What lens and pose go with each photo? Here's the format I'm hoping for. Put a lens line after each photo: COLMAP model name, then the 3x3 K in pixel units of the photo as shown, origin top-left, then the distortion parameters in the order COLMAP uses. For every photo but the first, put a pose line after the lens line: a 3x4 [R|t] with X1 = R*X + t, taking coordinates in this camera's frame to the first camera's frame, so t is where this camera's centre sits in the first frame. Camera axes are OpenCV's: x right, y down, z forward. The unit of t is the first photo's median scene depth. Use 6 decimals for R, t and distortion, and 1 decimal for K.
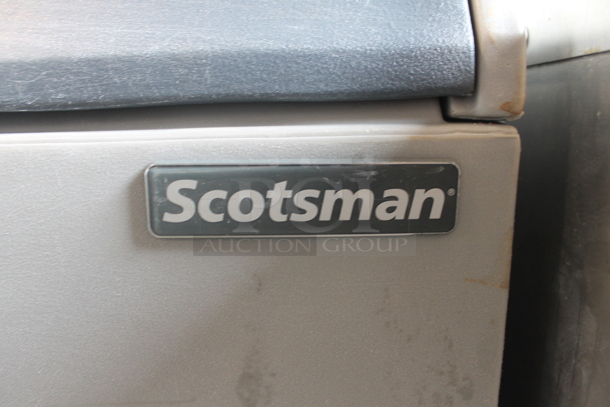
lens RADIAL K [[522.0, 0, 305.0], [0, 522.0, 203.5], [0, 0, 1]] dist [-0.162982, 0.136481]
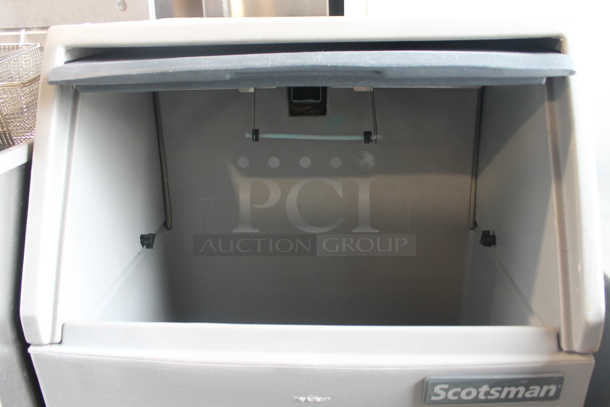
lens RADIAL K [[522.0, 0, 305.0], [0, 522.0, 203.5], [0, 0, 1]] dist [-0.162982, 0.136481]
pose [[0.999244, 0.003826, -0.038686, -0.733930], [0.002761, 0.985645, 0.168811, -1.168080], [0.038776, -0.168790, 0.984889, -1.029283]]
